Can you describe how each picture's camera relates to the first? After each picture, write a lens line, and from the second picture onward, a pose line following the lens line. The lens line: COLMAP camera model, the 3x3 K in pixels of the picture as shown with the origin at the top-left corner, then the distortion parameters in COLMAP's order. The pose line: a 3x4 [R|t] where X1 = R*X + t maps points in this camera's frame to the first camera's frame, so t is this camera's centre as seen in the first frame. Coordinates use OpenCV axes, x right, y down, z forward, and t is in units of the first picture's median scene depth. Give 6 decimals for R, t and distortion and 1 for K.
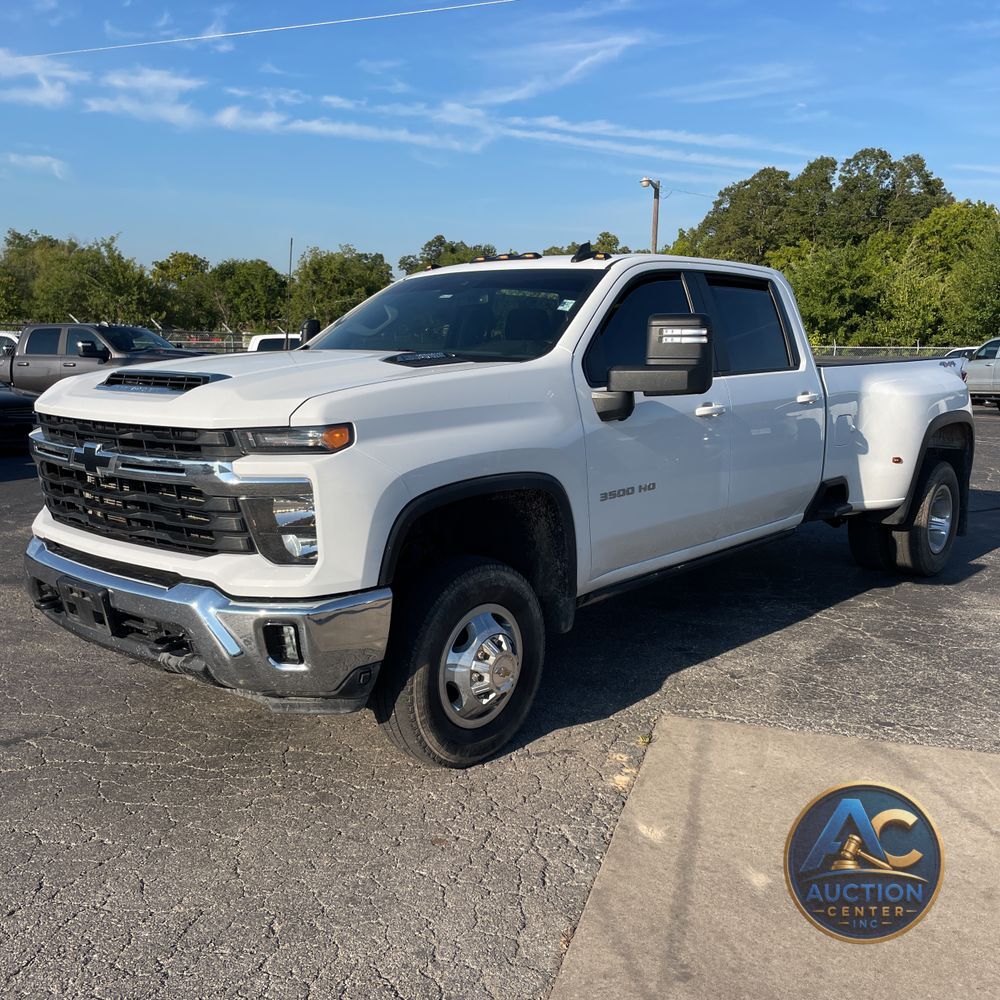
lens RADIAL K [[1117.3, 0, 500.0], [0, 1117.3, 500.0], [0, 0, 1]] dist [0.050948, -0.011557]
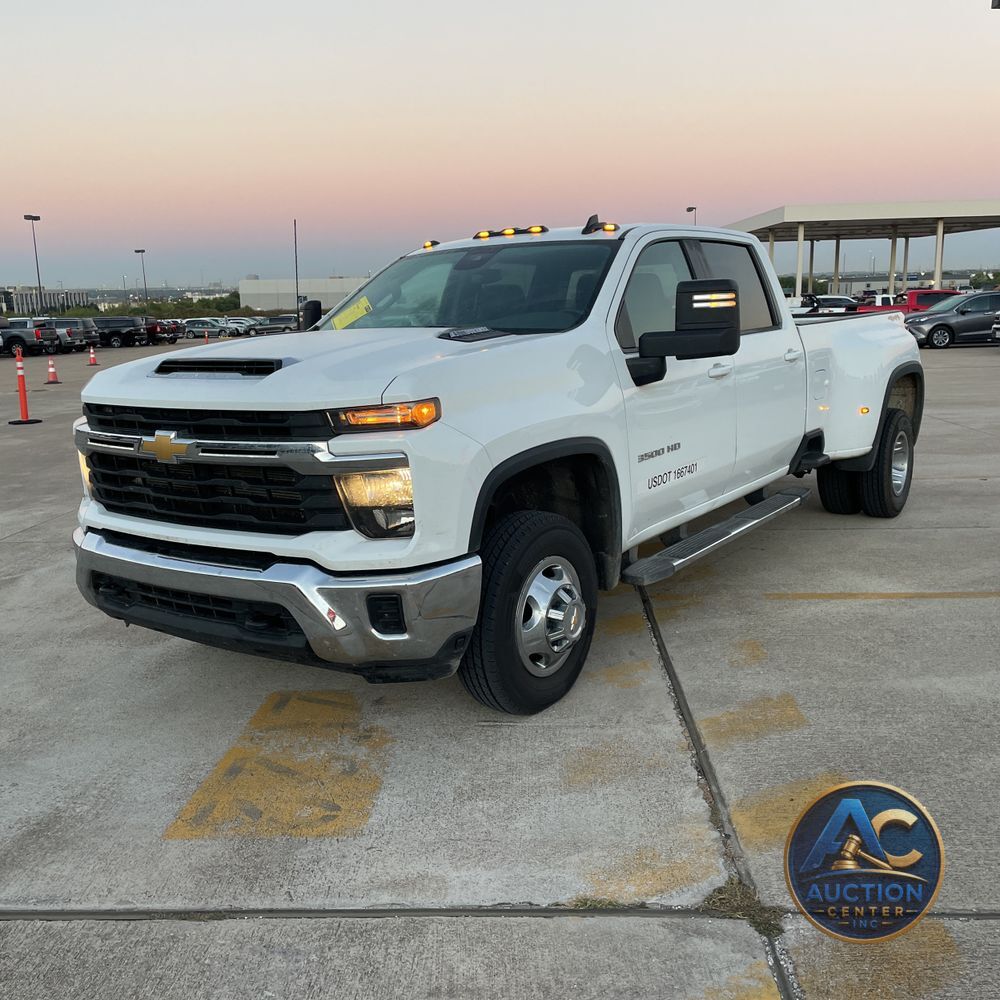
lens RADIAL K [[1117.3, 0, 500.0], [0, 1117.3, 500.0], [0, 0, 1]] dist [0.050948, -0.011557]
pose [[0.992805, -0.058965, 0.104222, -0.162345], [0.056437, 0.998040, 0.027046, 0.000620], [-0.105613, -0.020970, 0.994186, -0.031303]]
